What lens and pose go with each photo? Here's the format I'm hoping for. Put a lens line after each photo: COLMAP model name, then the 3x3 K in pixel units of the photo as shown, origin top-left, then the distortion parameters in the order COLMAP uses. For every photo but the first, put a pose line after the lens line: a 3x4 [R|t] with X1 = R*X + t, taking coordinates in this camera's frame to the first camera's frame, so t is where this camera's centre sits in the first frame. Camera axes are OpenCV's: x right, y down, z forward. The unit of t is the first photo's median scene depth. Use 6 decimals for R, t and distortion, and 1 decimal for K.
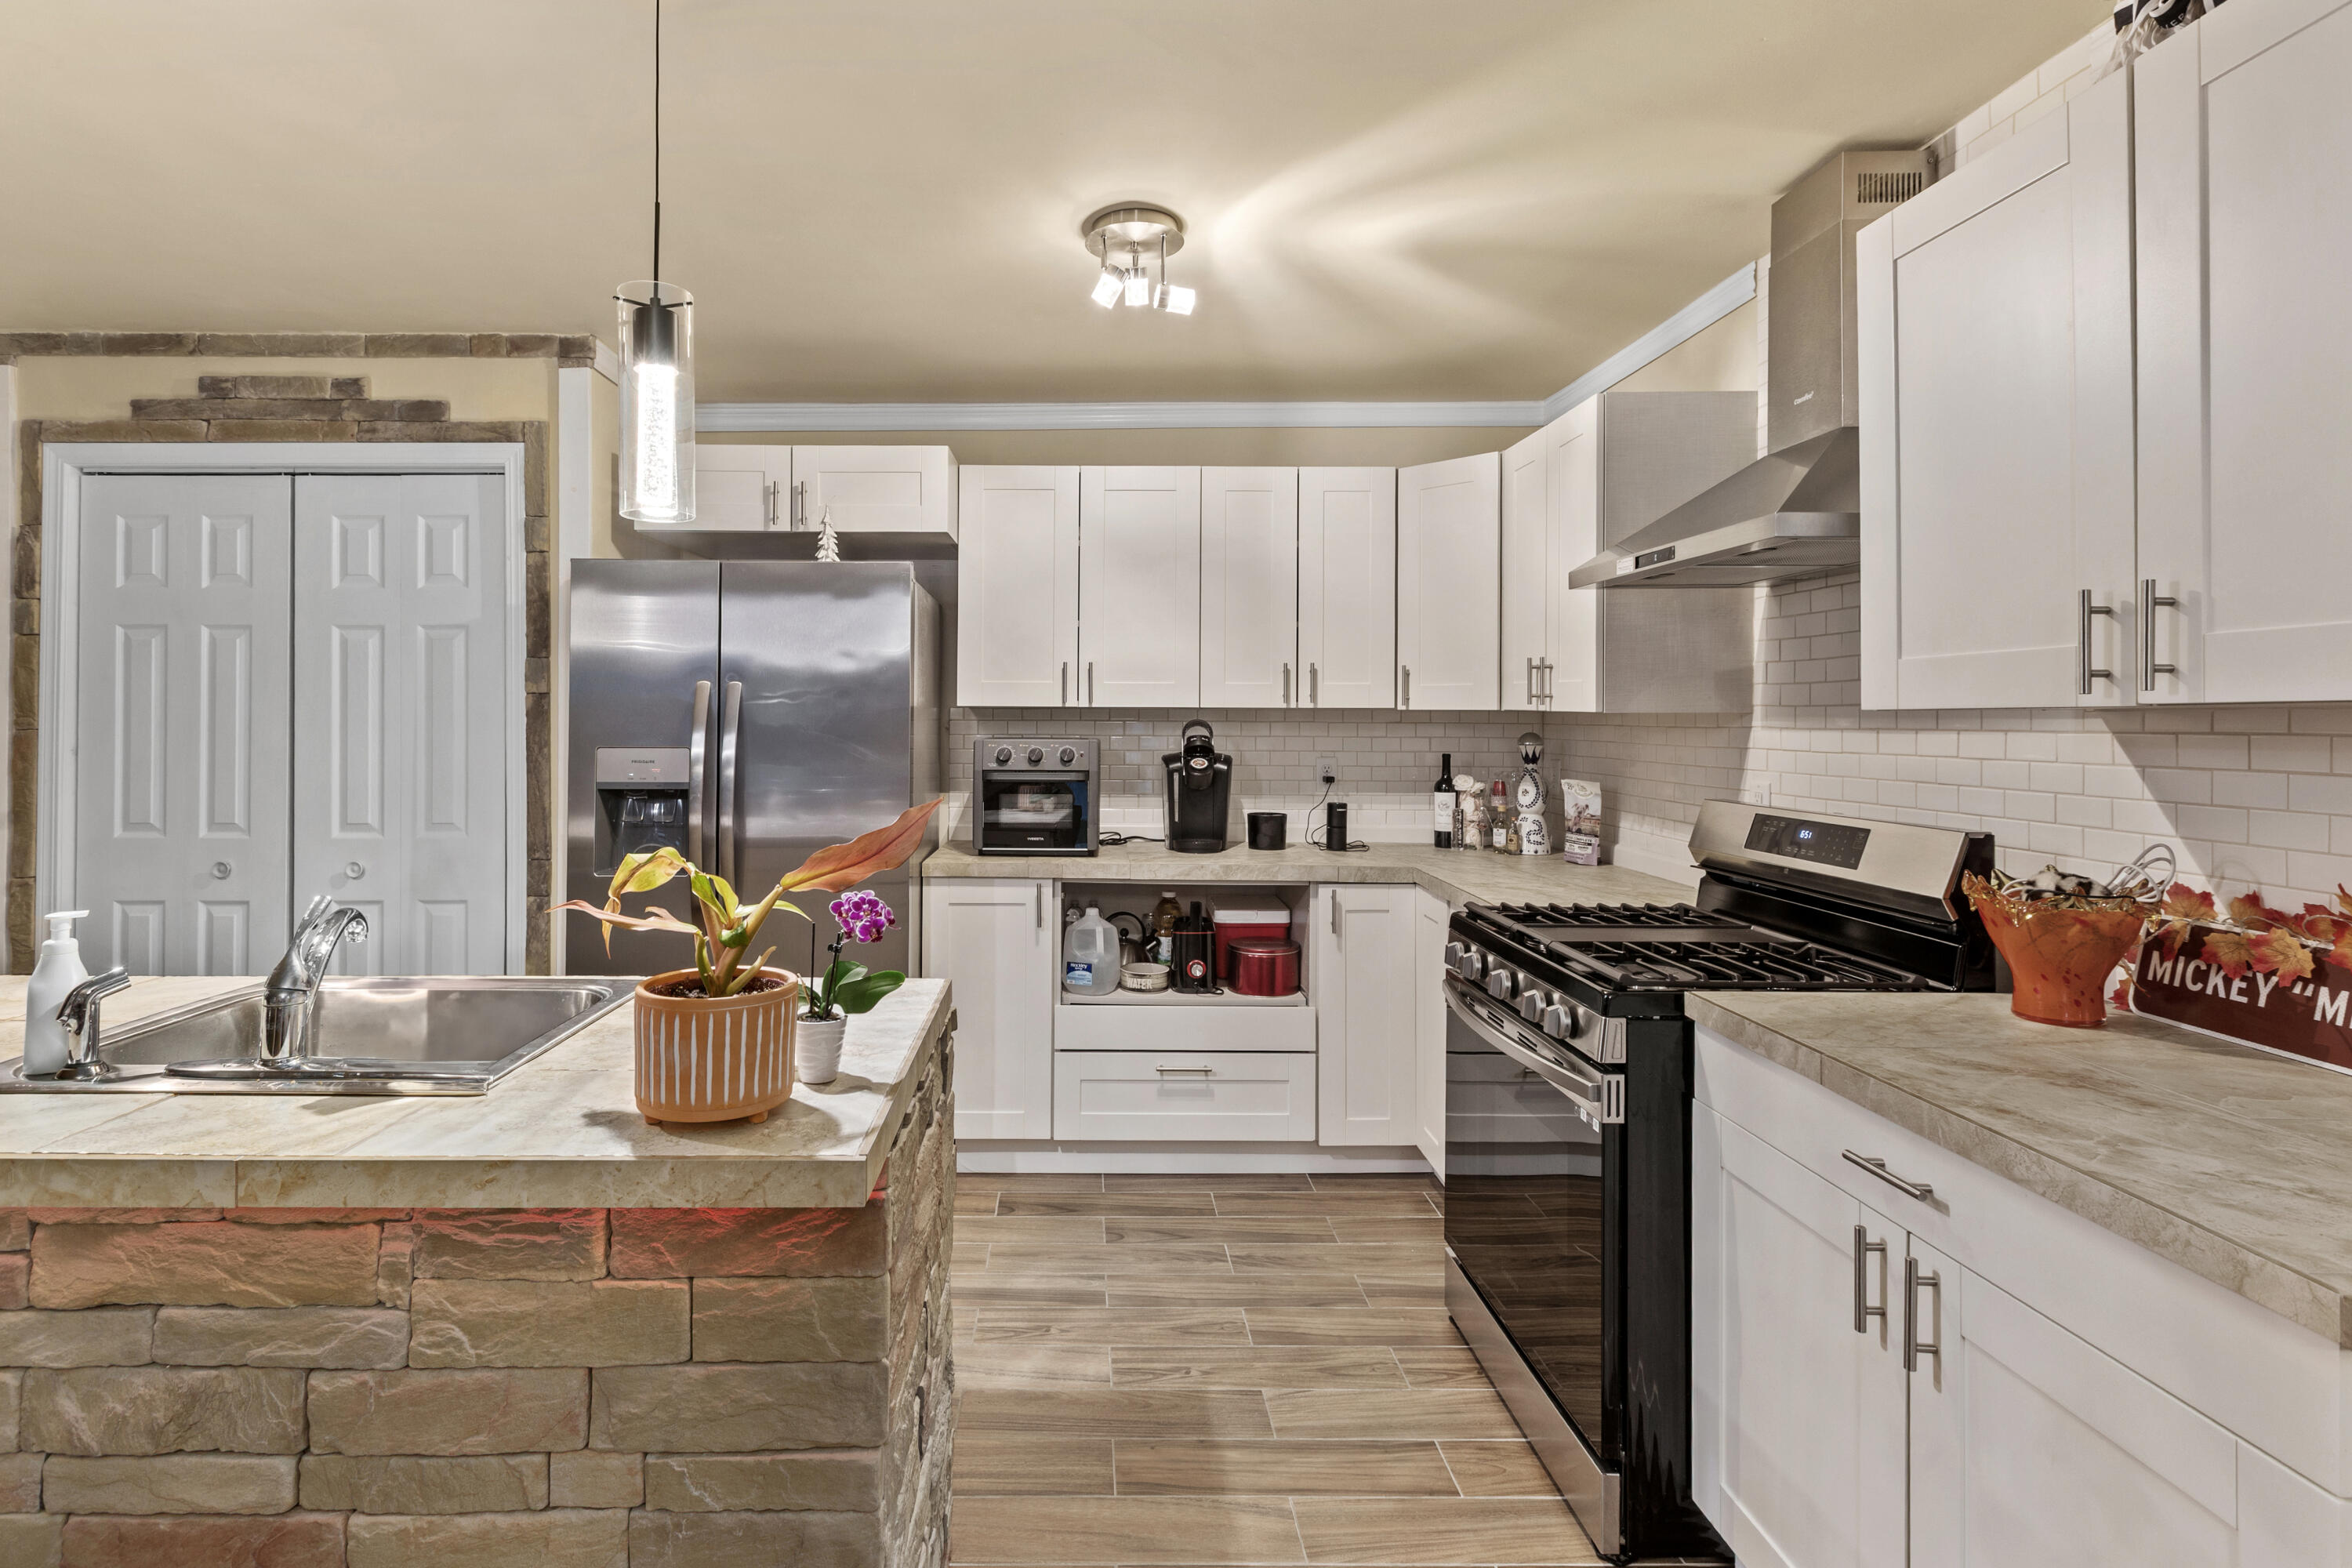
lens RADIAL K [[1096.6, 0, 1089.0], [0, 1096.6, 706.8], [0, 0, 1]] dist [0.001173, -0.000581]
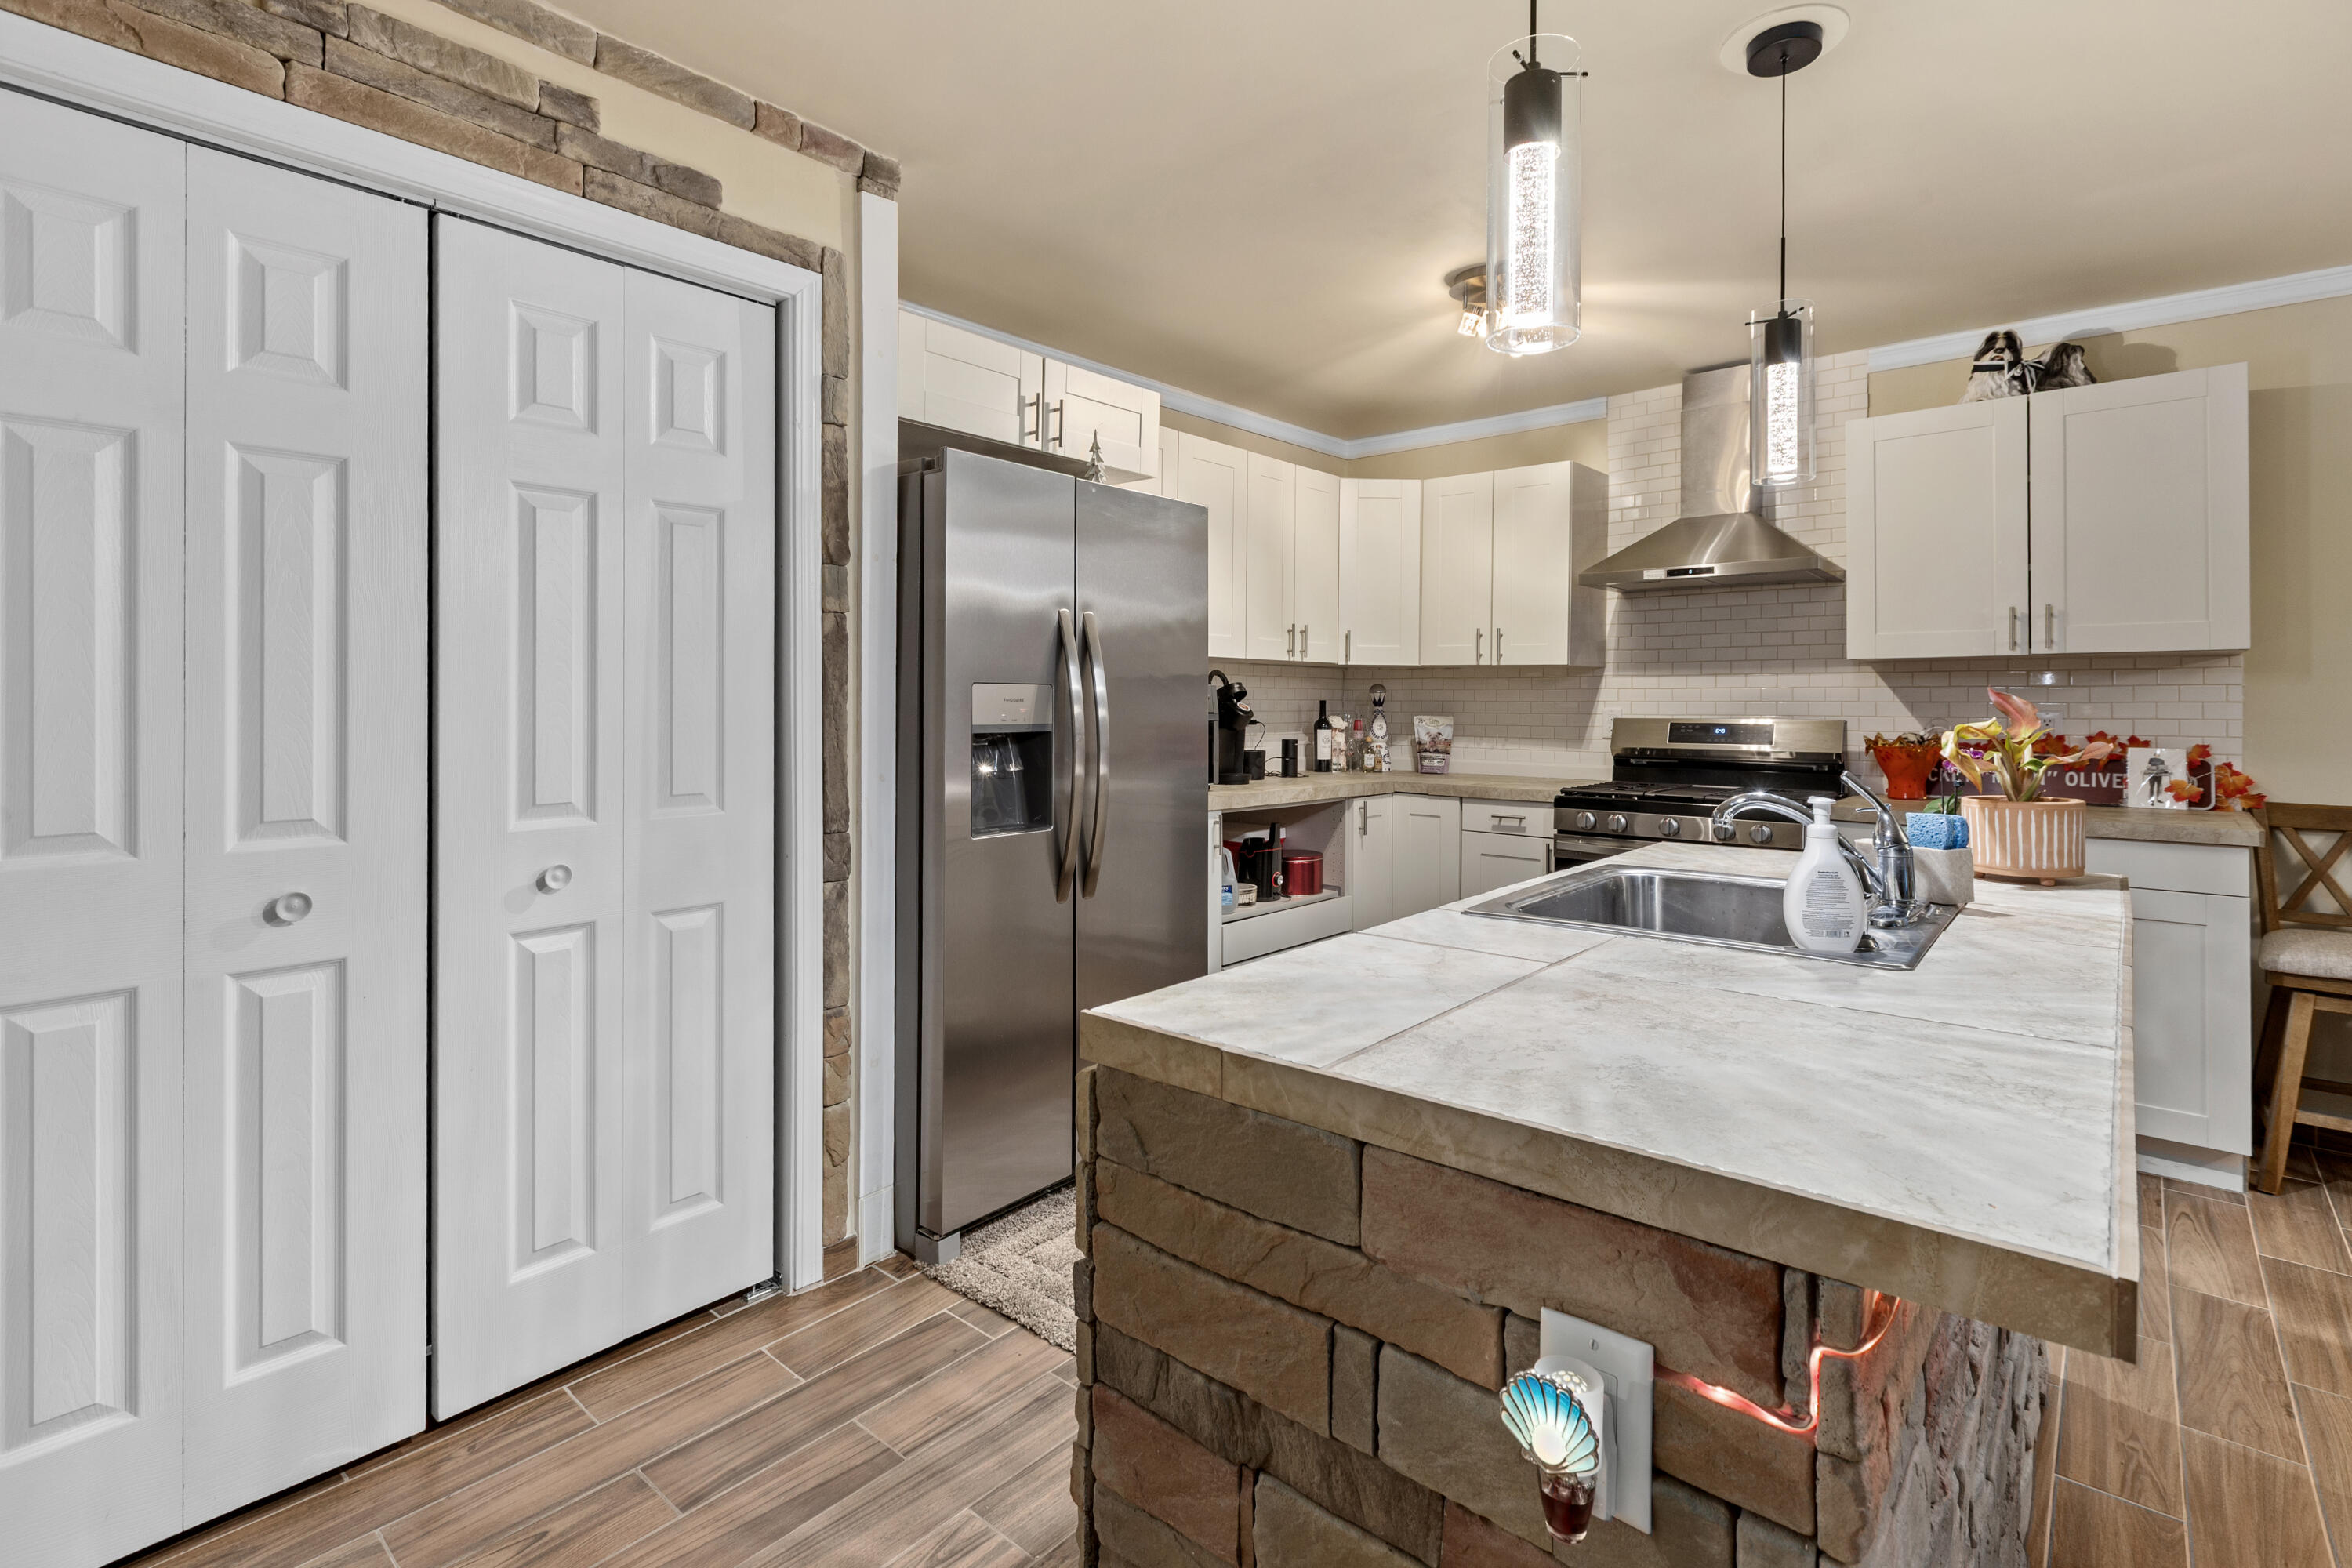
lens RADIAL K [[1096.6, 0, 1123.7], [0, 1096.6, 692.4], [0, 0, 1]] dist [0.001173, -0.000581]
pose [[0.671747, 0.005317, 0.740762, -0.925186], [-0.008105, 0.999967, 0.000173, 0.040707], [-0.740736, -0.006120, 0.671768, 0.345521]]
